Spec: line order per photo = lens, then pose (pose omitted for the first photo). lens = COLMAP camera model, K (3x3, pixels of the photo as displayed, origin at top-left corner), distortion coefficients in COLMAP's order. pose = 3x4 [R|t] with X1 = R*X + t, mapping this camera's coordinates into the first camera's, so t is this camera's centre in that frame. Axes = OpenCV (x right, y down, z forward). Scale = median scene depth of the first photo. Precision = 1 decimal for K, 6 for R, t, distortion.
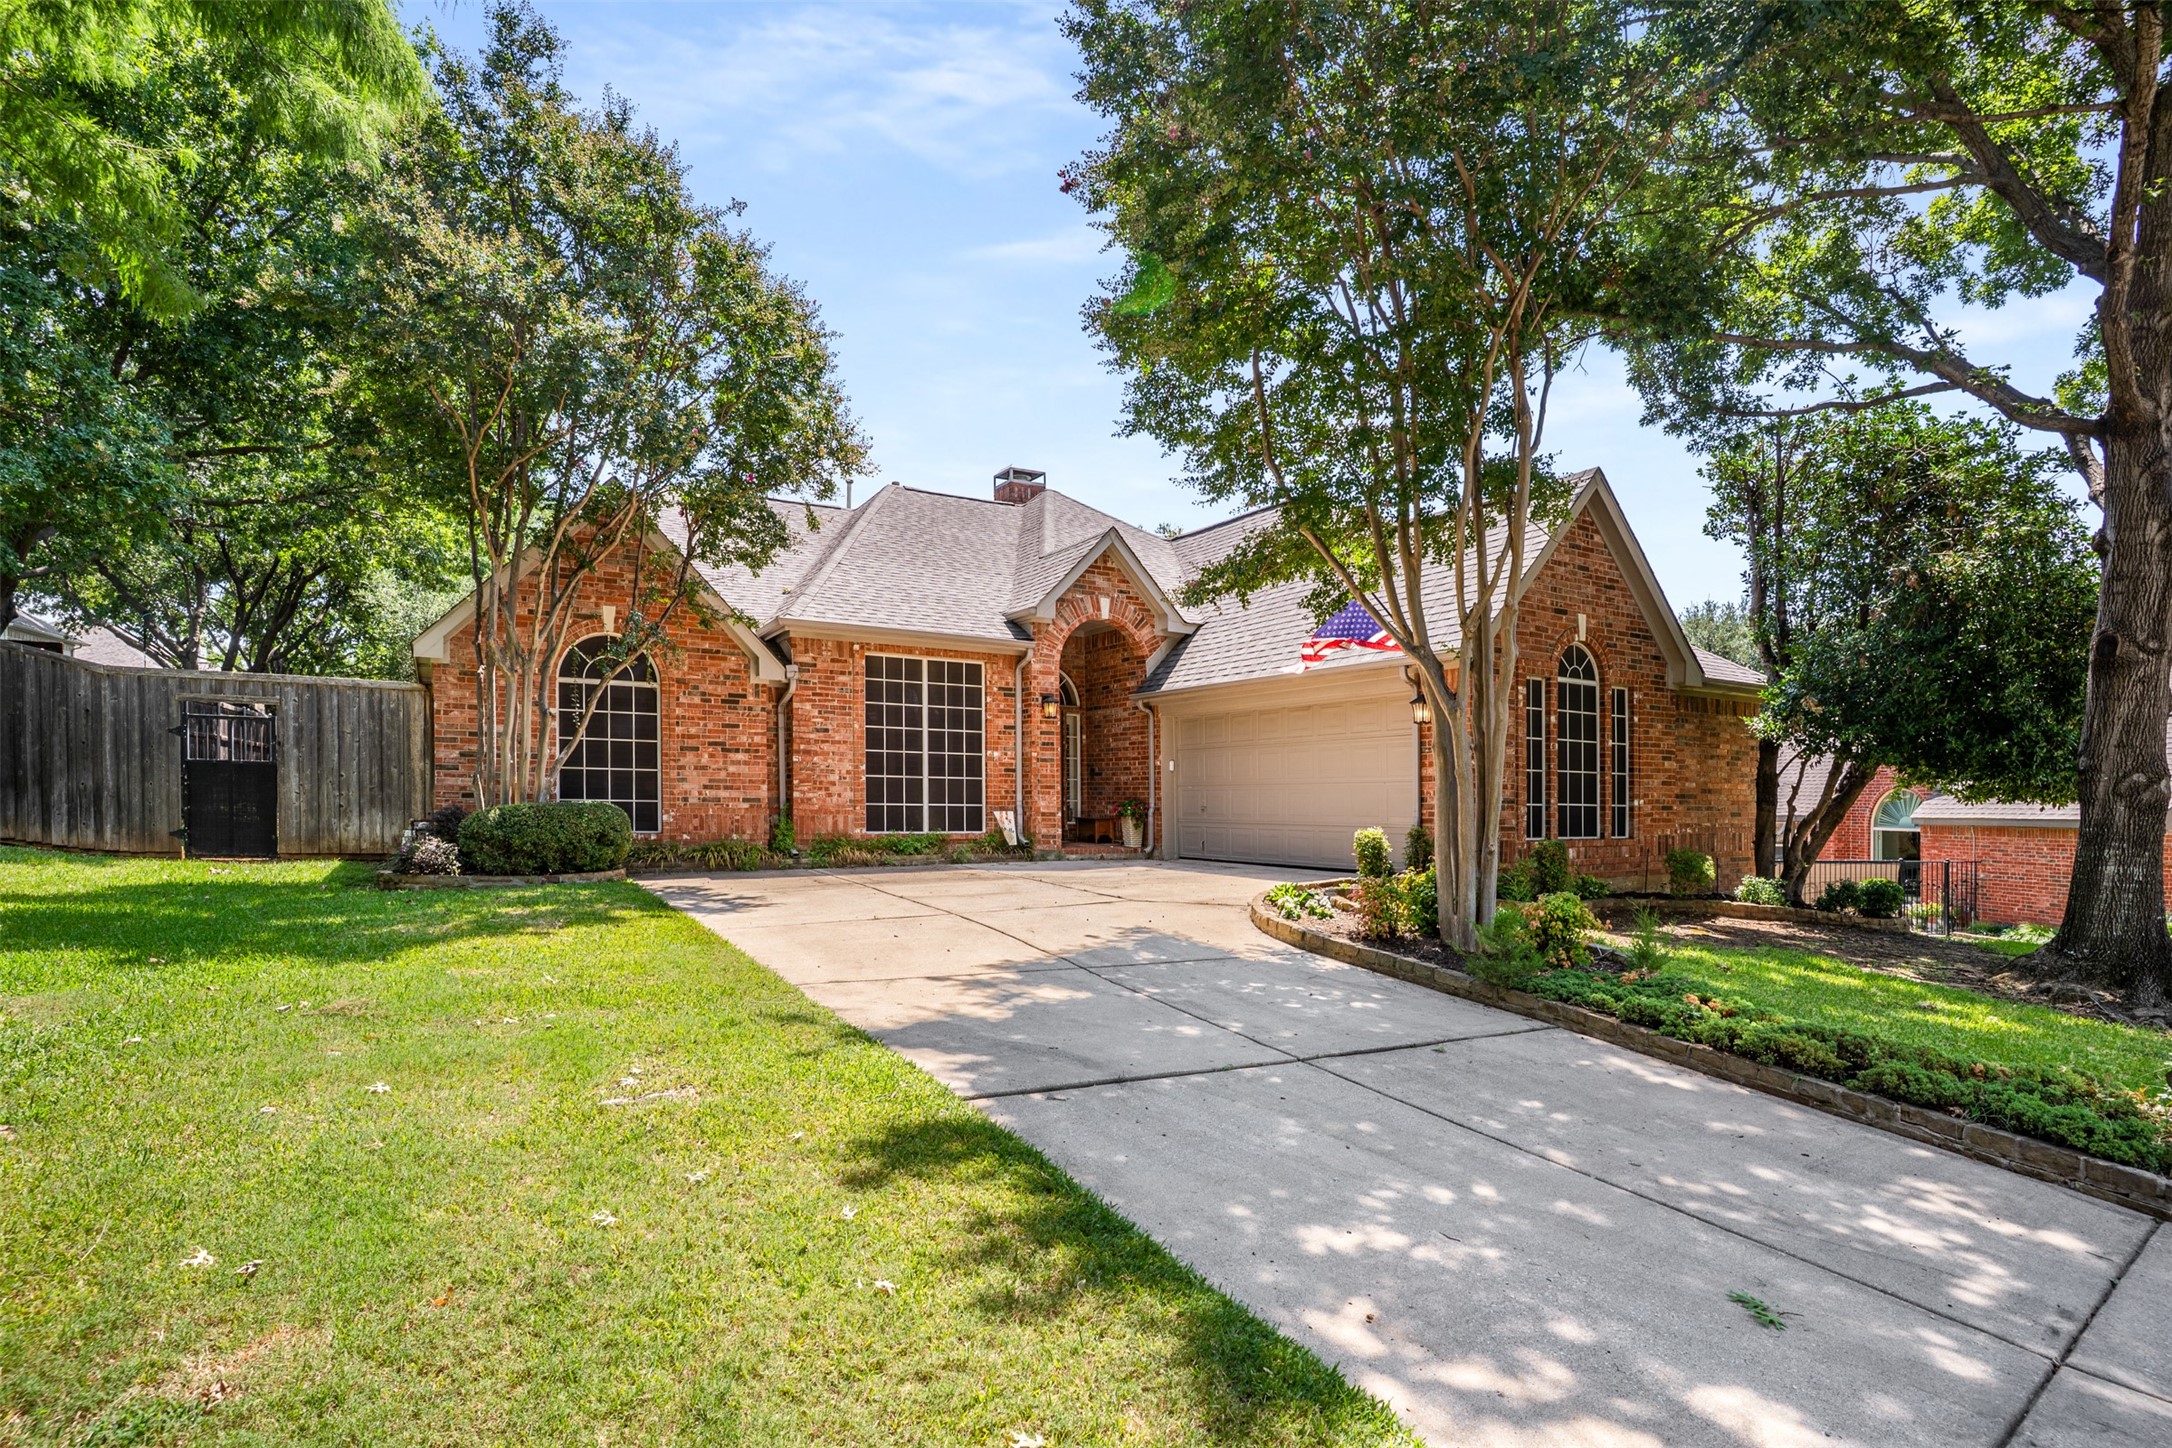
lens RADIAL K [[1088.9, 0, 1085.5], [0, 1088.9, 722.3], [0, 0, 1]] dist [-0.006408, -0.000427]
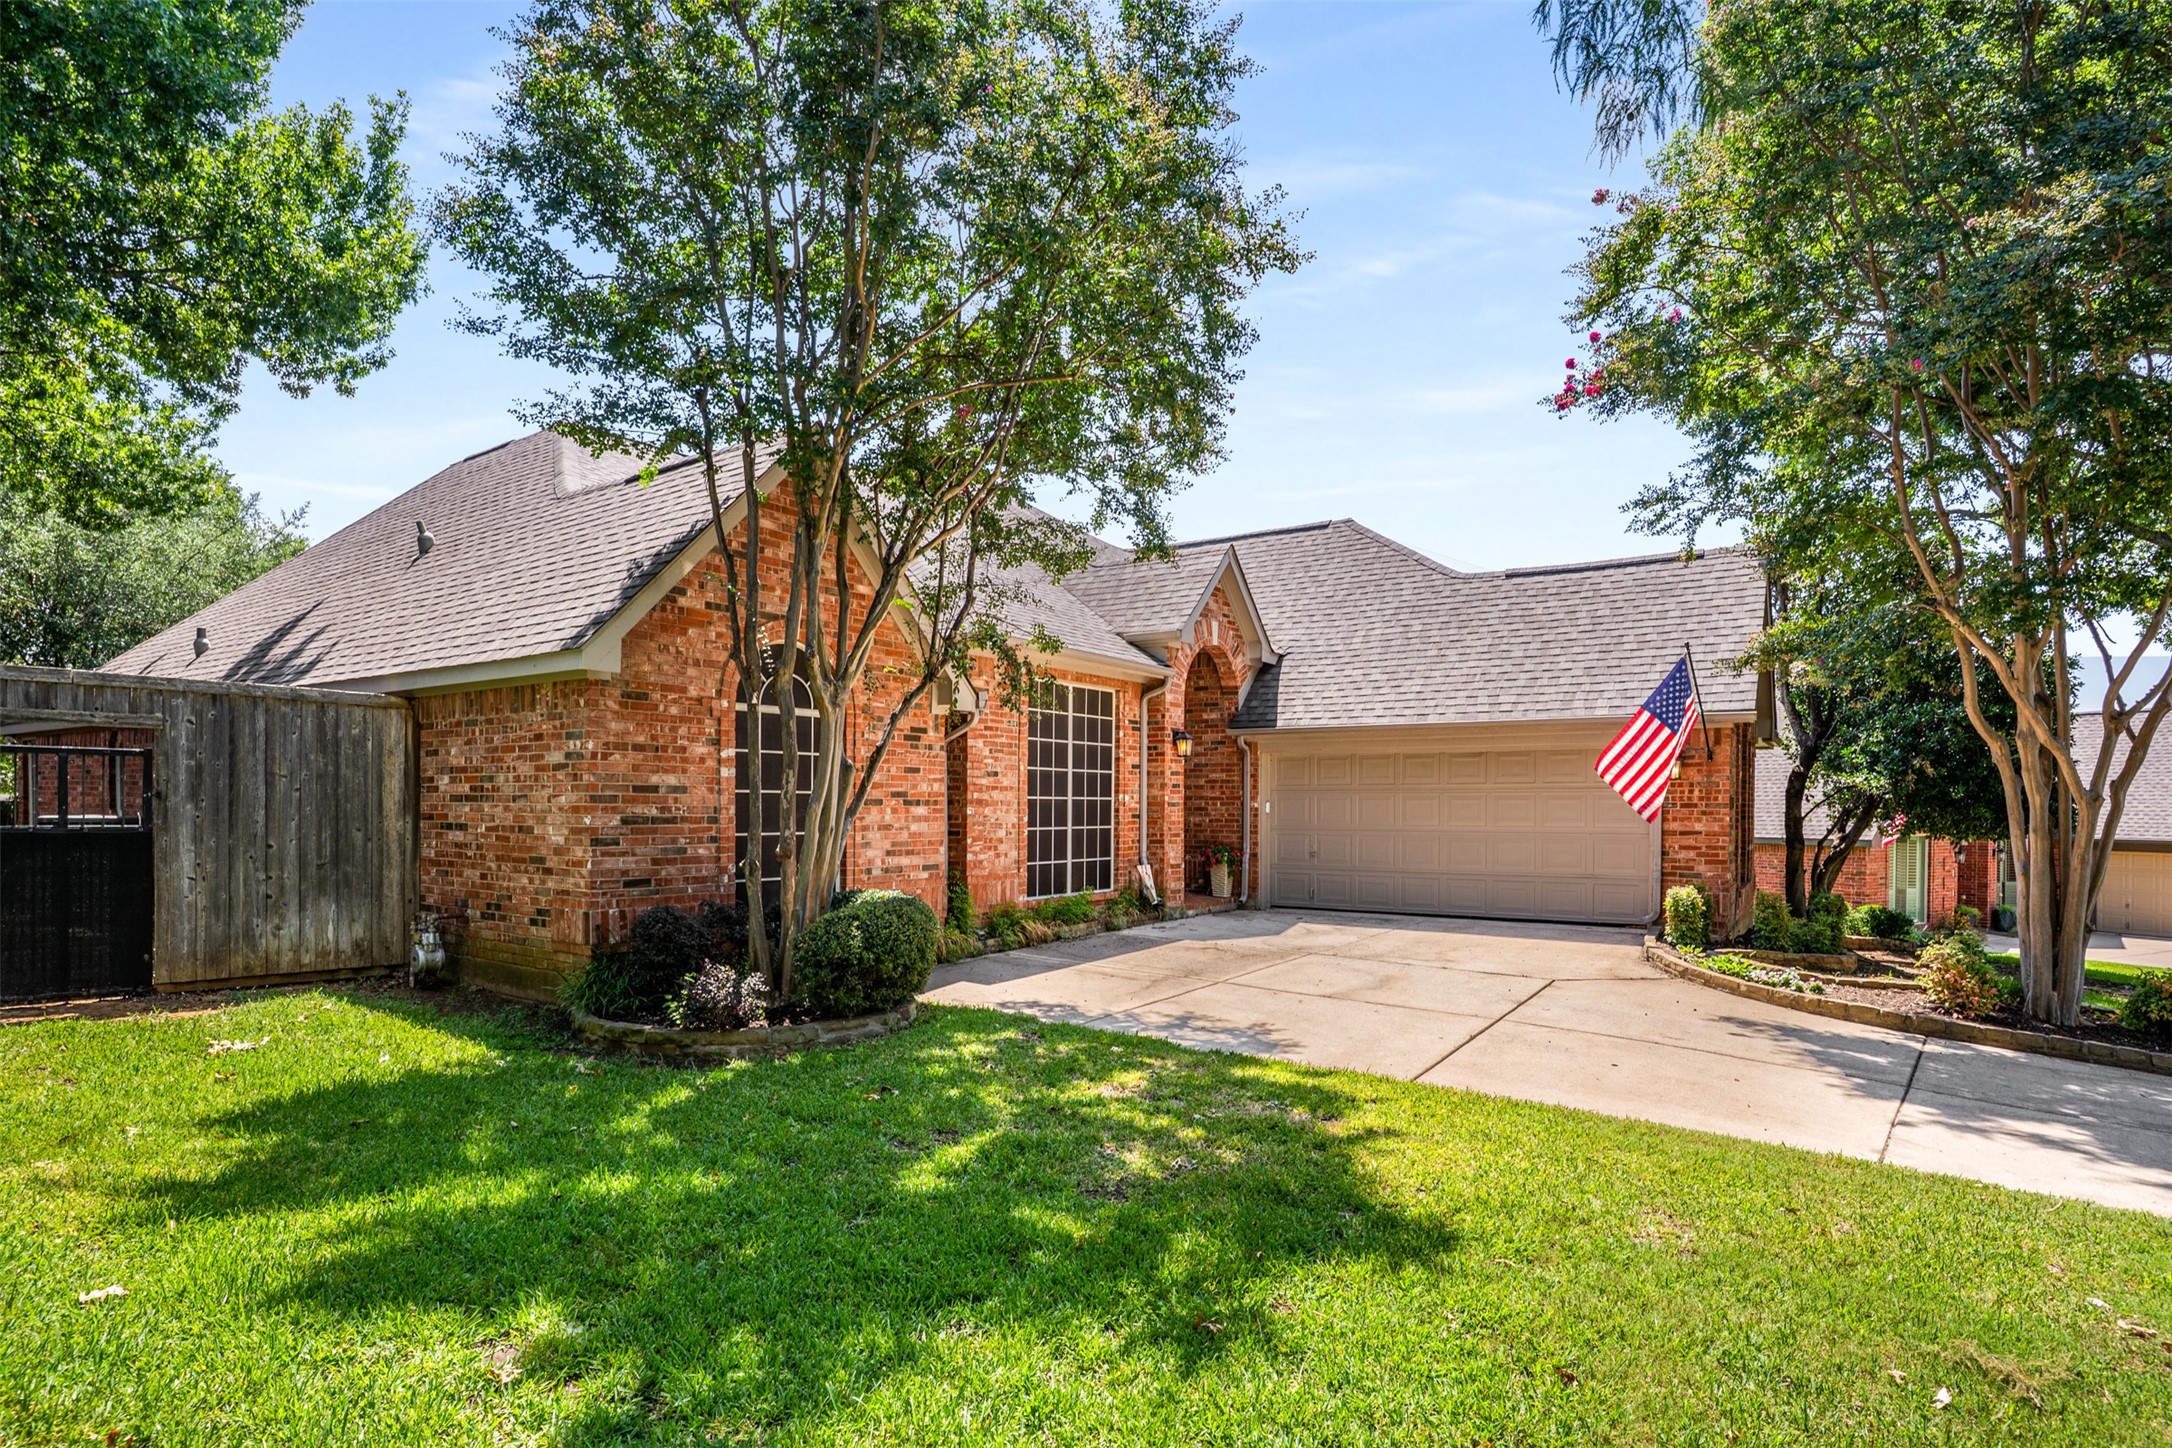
lens RADIAL K [[1115.6, 0, 1085.3], [0, 1115.6, 732.7], [0, 0, 1]] dist [-0.015935, -0.000051]
pose [[0.903766, 0.019824, 0.427568, -0.525574], [-0.025995, 0.999625, 0.008597, -0.031082], [-0.427237, -0.018884, 0.903942, 0.241233]]
